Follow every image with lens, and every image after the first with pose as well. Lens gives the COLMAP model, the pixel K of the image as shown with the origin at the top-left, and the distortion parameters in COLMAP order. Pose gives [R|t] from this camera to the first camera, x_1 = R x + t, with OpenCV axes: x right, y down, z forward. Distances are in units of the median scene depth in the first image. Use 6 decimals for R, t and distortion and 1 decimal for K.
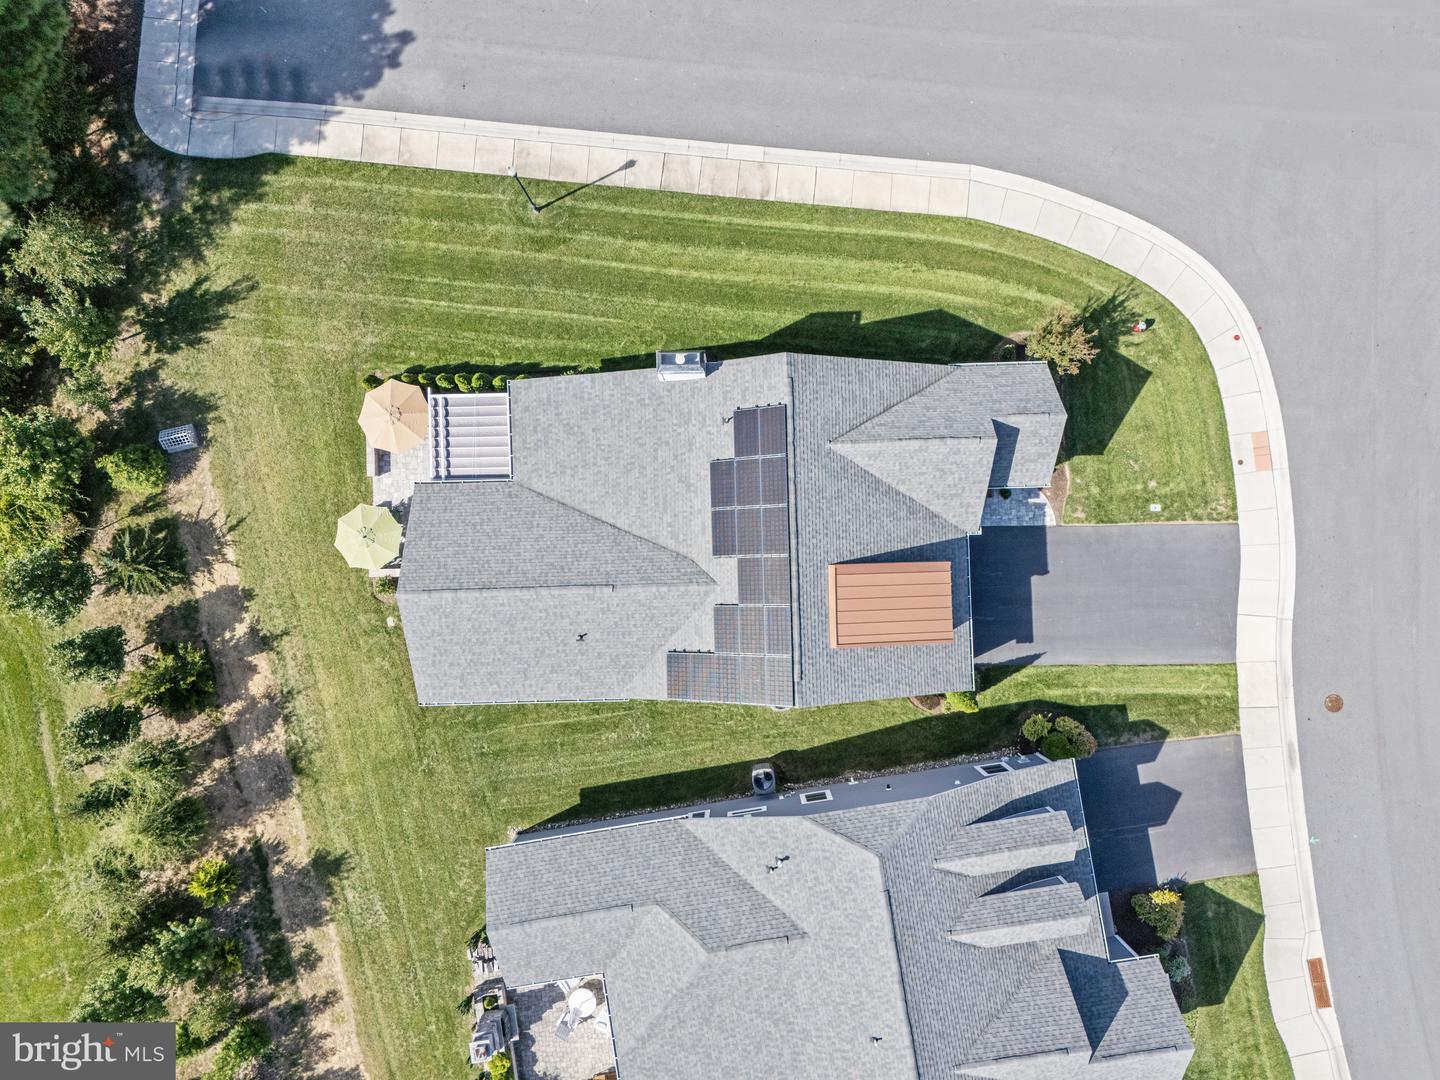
lens RADIAL K [[1061.4, 0, 721.4], [0, 1061.4, 535.4], [0, 0, 1]] dist [0.068288, -0.059265]
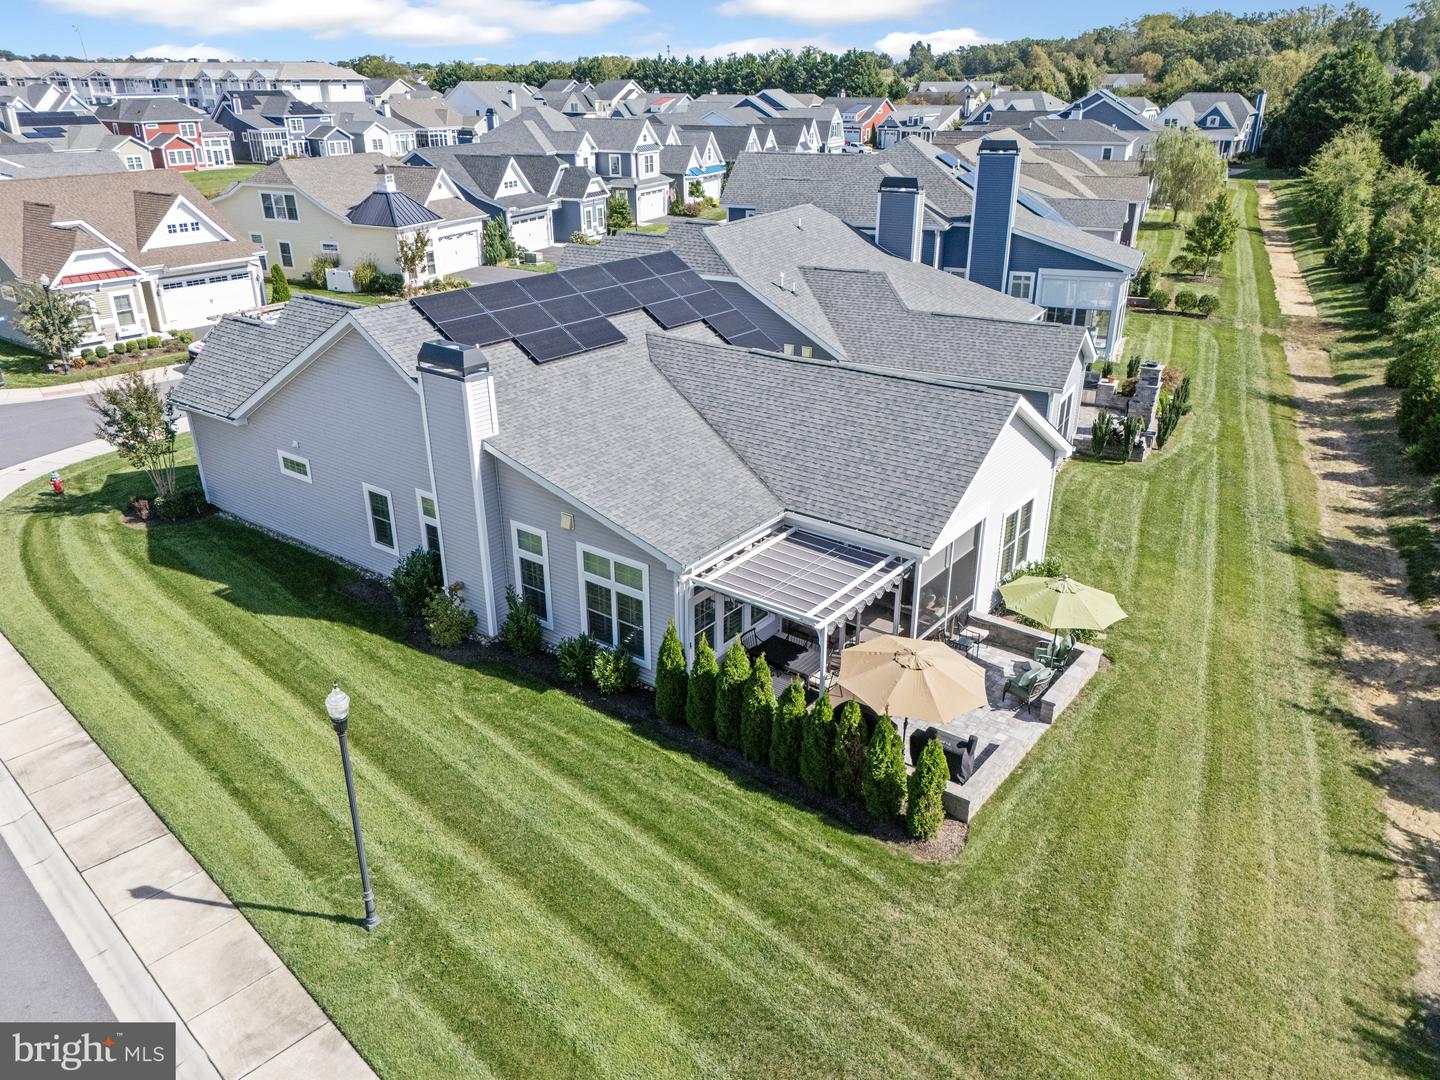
lens RADIAL K [[1061.4, 0, 723.1], [0, 1061.4, 528.4], [0, 0, 1]] dist [0.068288, -0.059265]
pose [[-0.782859, -0.236561, 0.575474, -0.483452], [0.622196, -0.294809, 0.725231, -0.481813], [-0.001907, 0.925811, 0.377982, 0.723797]]
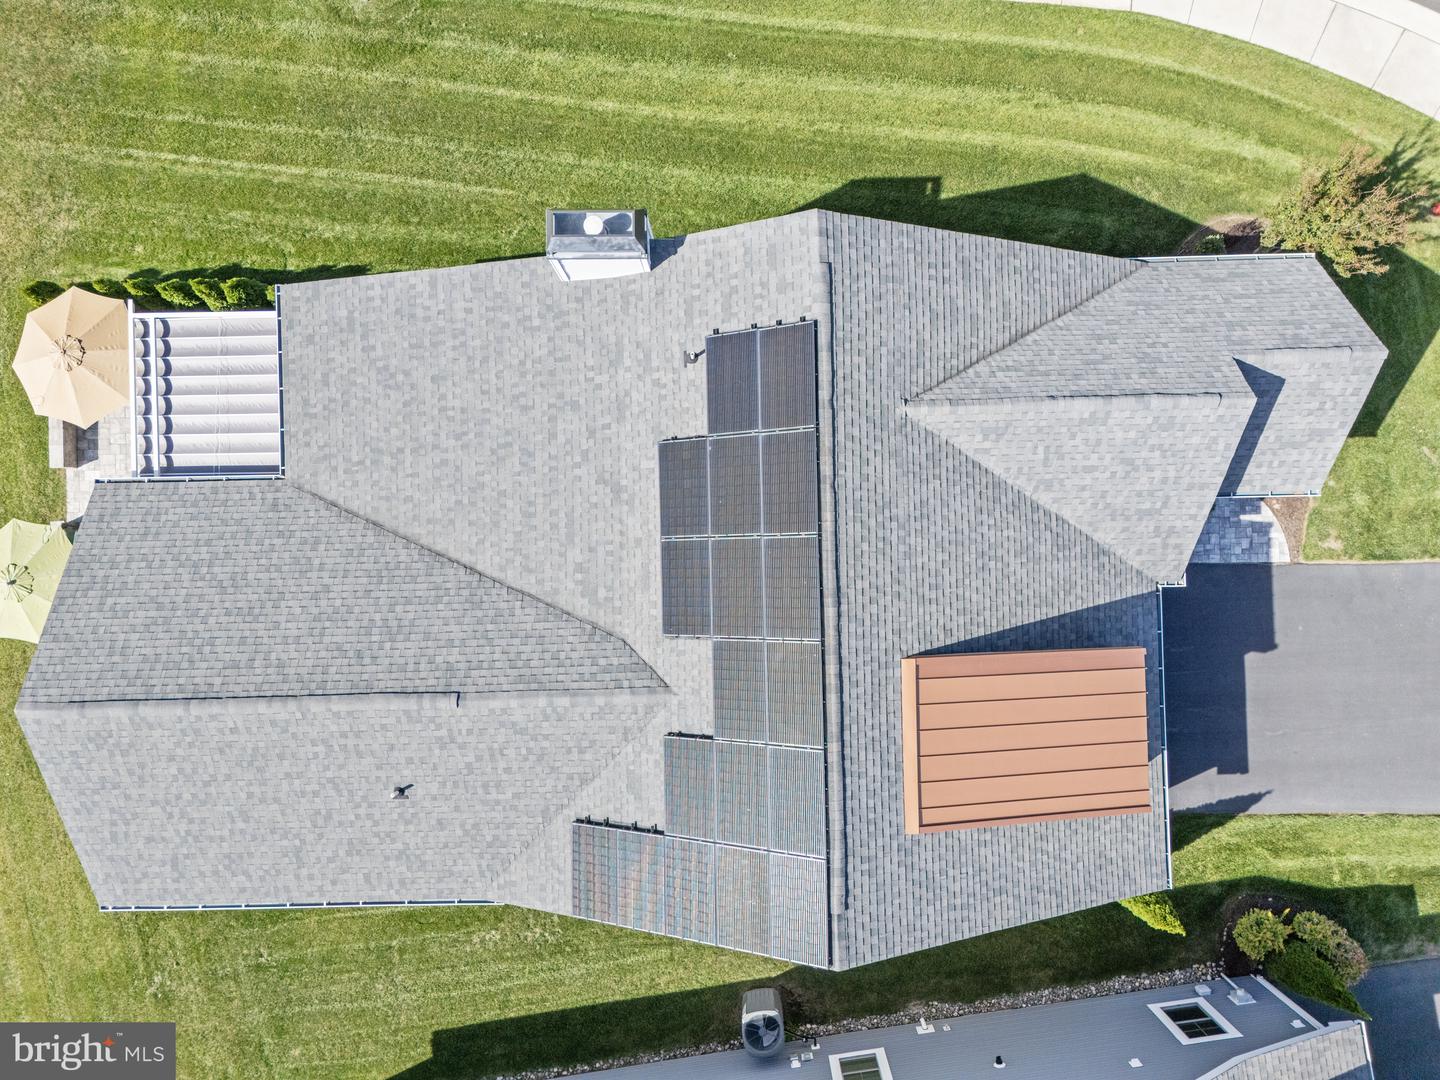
lens RADIAL K [[1061.4, 0, 719.0], [0, 1061.4, 533.9], [0, 0, 1]] dist [0.068288, -0.059265]
pose [[0.999984, 0.005480, 0.001121, 0.014692], [-0.005485, 0.999973, 0.004848, -0.025604], [-0.001094, -0.004854, 0.999988, 0.439518]]
